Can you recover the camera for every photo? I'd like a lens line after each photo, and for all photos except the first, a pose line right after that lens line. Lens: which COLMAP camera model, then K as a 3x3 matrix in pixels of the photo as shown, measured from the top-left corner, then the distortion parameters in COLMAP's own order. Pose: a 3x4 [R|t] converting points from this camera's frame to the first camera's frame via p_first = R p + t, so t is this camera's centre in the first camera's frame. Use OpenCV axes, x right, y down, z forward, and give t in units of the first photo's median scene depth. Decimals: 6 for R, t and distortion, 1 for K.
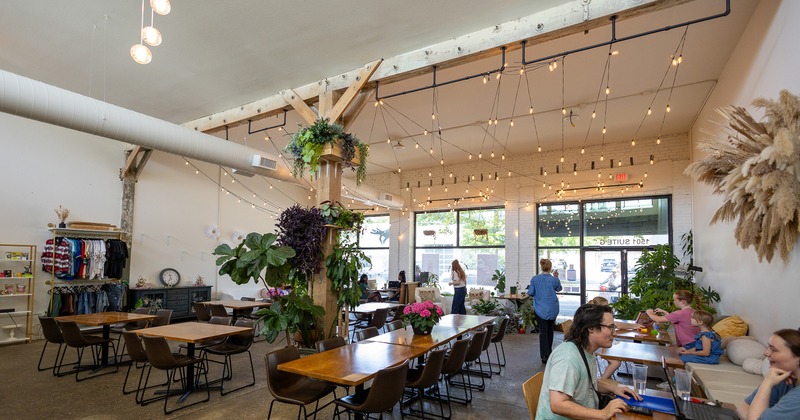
lens RADIAL K [[370.4, 0, 400.6], [0, 370.4, 225.5], [0, 0, 1]] dist [0.002111, 0.000289]
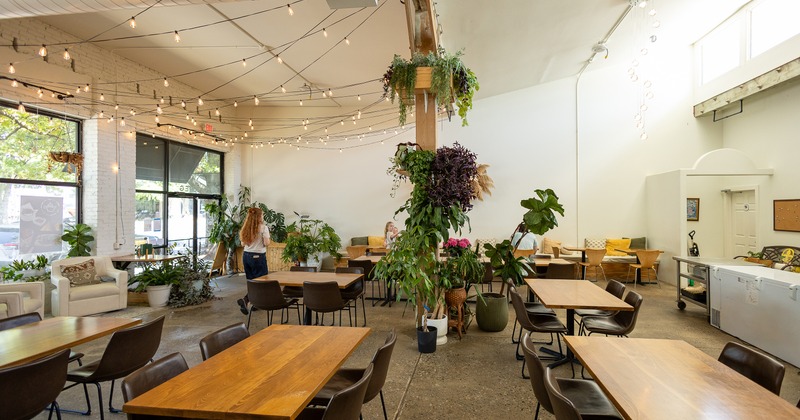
lens RADIAL K [[374.3, 0, 418.6], [0, 374.3, 204.9], [0, 0, 1]] dist [0.003520, 0.000523]
pose [[-0.395421, -0.001381, 0.918499, -0.582215], [-0.098929, 0.994246, -0.041095, 0.065357], [-0.913157, -0.107115, -0.393283, 0.794356]]
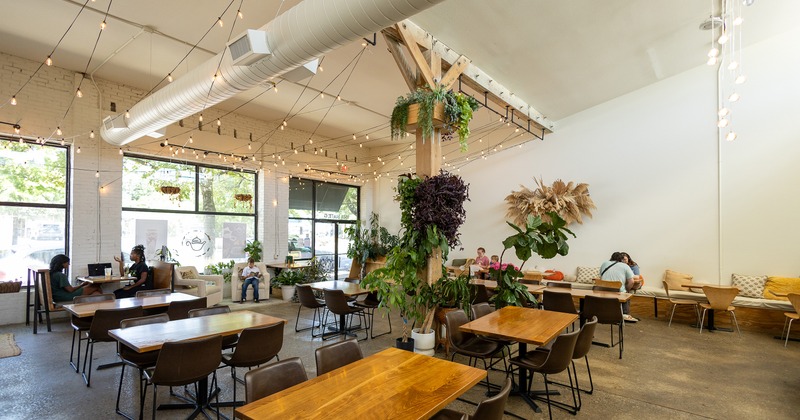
lens RADIAL K [[370.4, 0, 400.6], [0, 370.4, 225.5], [0, 0, 1]] dist [0.002111, 0.000289]
pose [[0.144827, 0.006426, 0.989436, -0.666841], [-0.107466, 0.994165, 0.009274, 0.037809], [-0.983604, -0.107674, 0.144672, 0.541847]]
